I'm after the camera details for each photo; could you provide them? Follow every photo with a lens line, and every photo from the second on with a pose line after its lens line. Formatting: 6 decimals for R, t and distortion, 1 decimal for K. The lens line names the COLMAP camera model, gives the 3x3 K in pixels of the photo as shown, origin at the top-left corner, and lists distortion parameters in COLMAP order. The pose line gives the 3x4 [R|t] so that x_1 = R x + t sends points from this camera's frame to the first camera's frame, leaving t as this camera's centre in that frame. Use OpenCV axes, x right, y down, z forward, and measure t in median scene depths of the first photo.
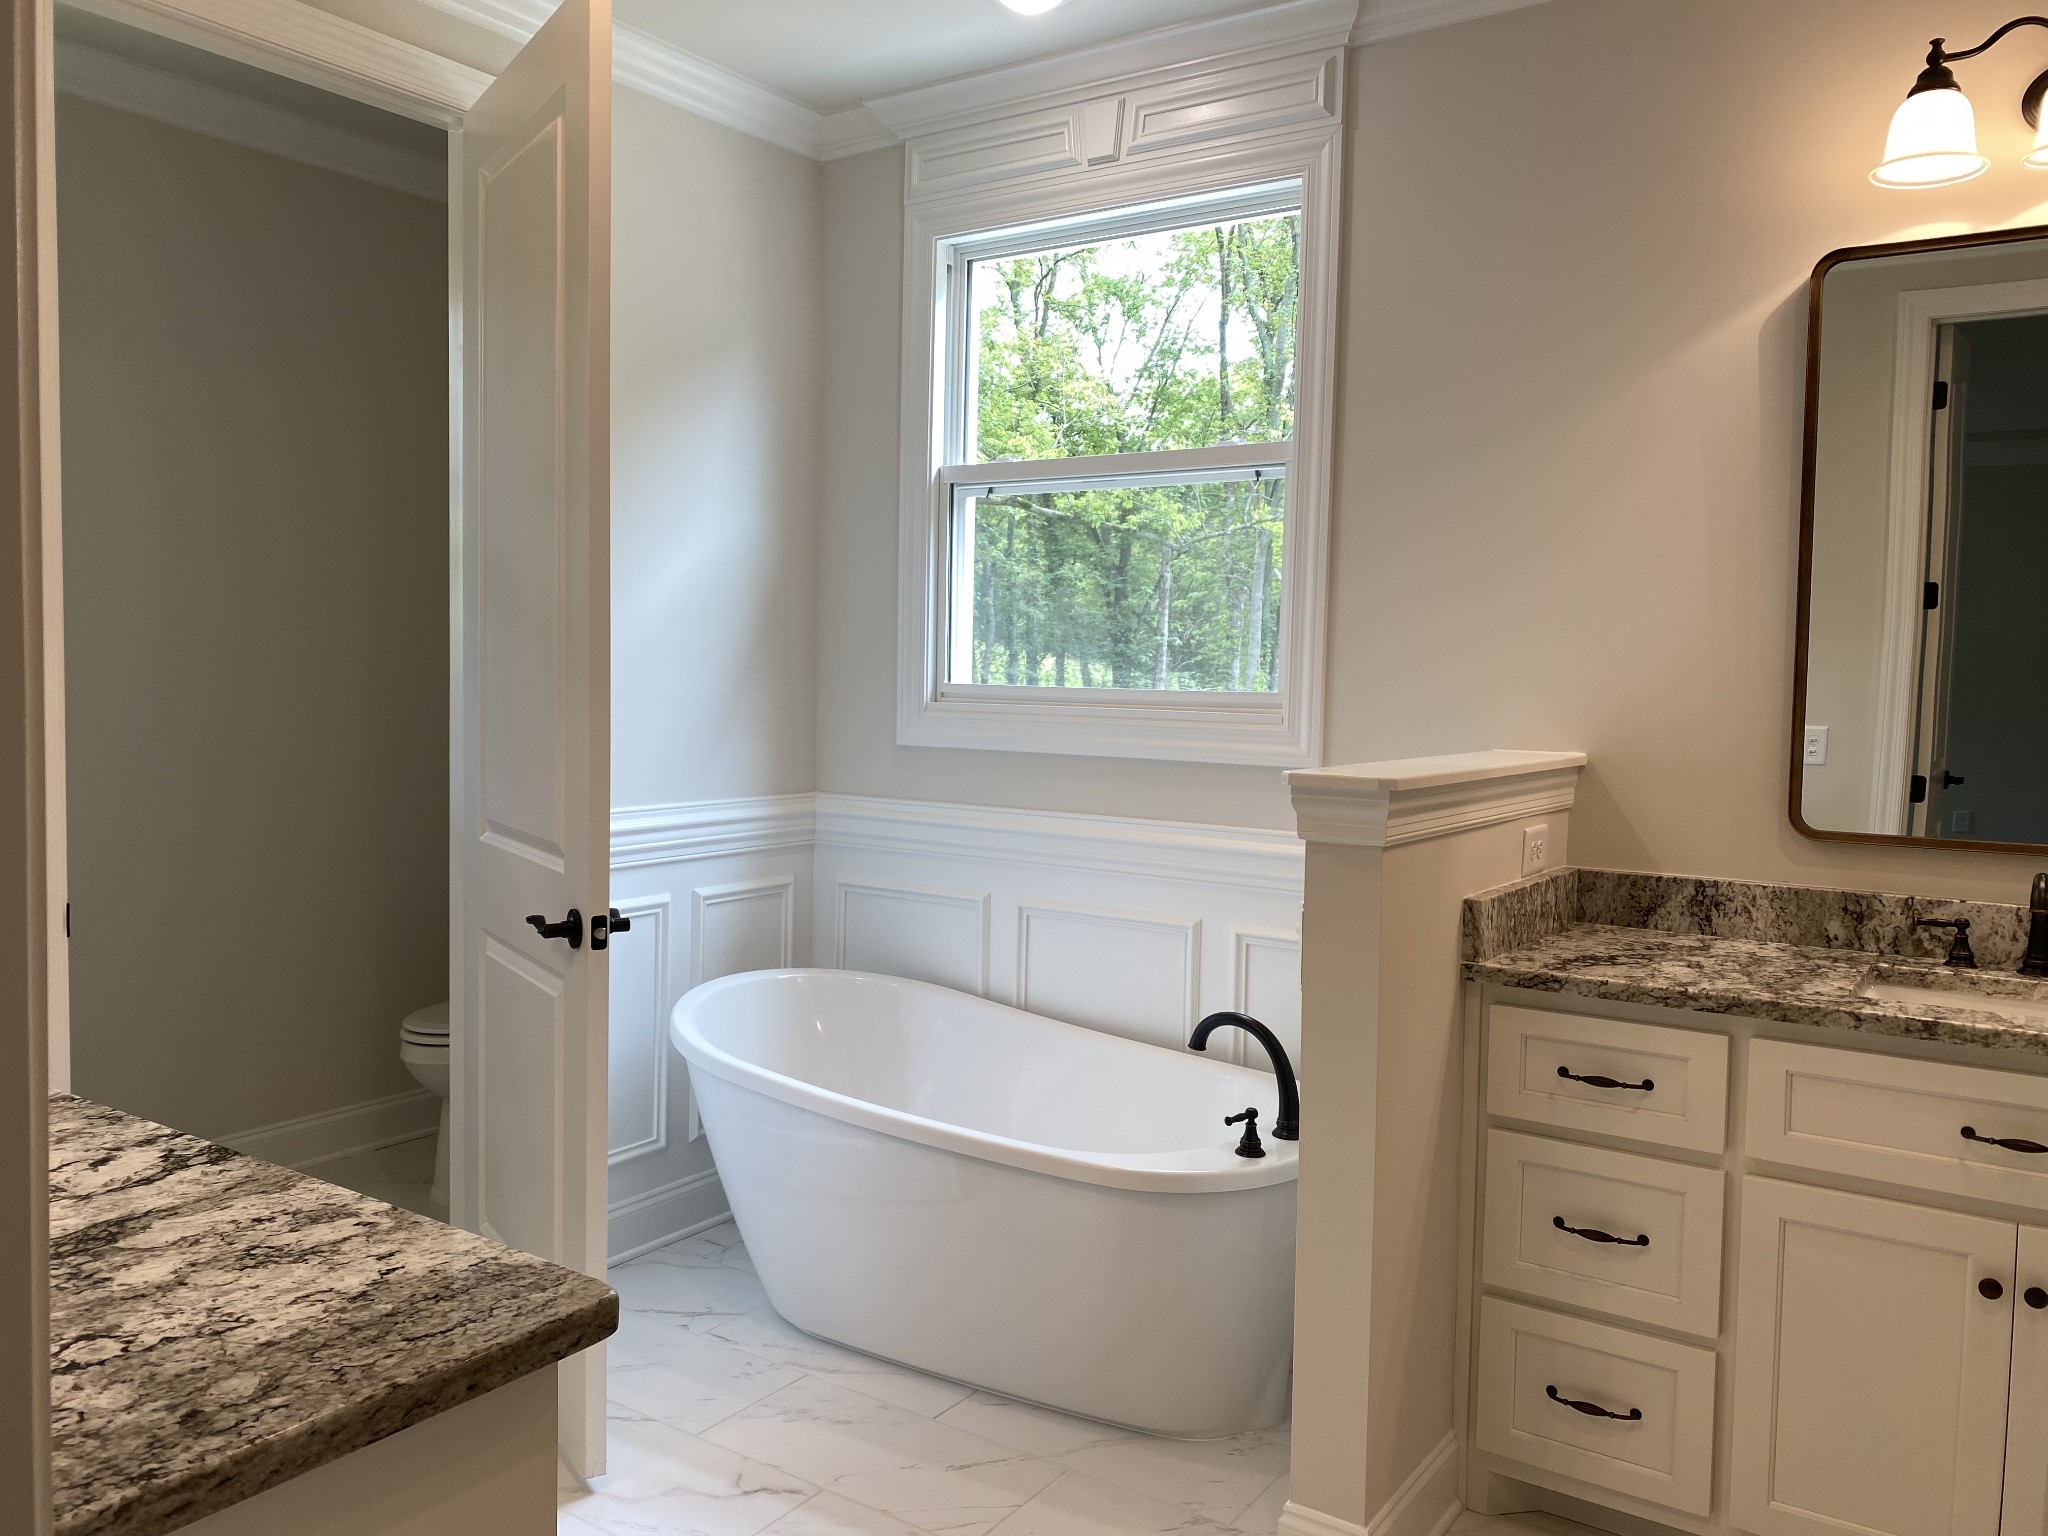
lens RADIAL K [[1560.6, 0, 1013.7], [0, 1560.6, 744.3], [0, 0, 1]] dist [0.064556, -0.085428]
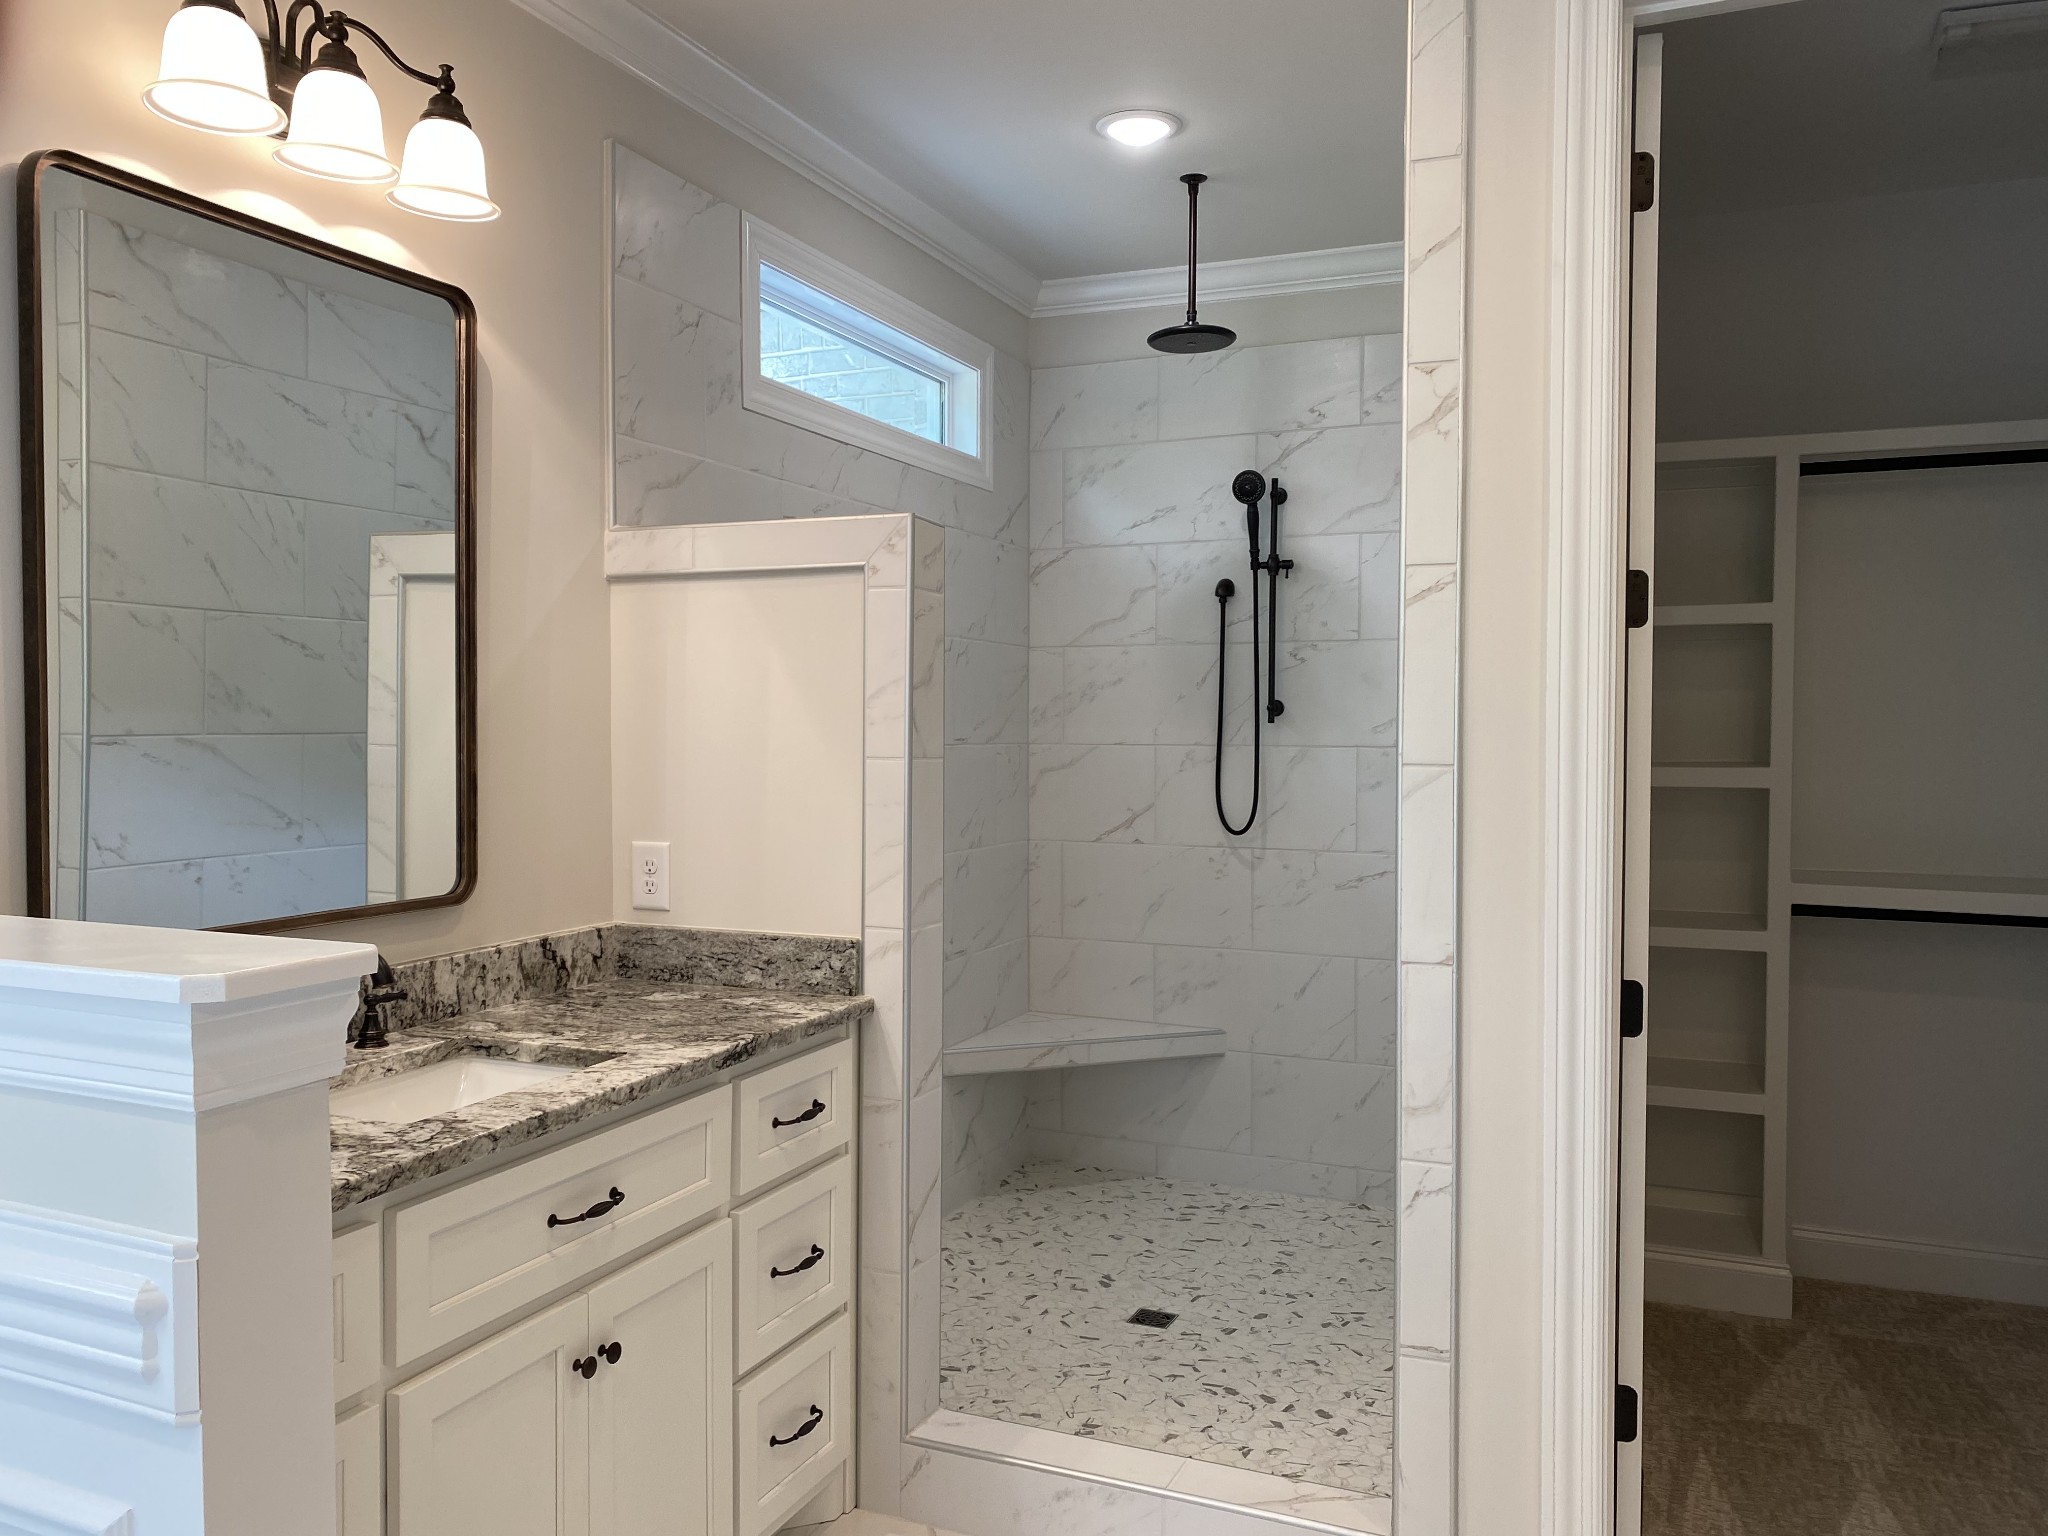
lens RADIAL K [[1560.6, 0, 1013.7], [0, 1560.6, 744.3], [0, 0, 1]] dist [0.064556, -0.085428]
pose [[0.601255, -0.054556, 0.797193, 0.020469], [0.091093, 0.995842, -0.000552, -0.015414], [-0.793848, 0.072951, 0.603725, 0.198158]]
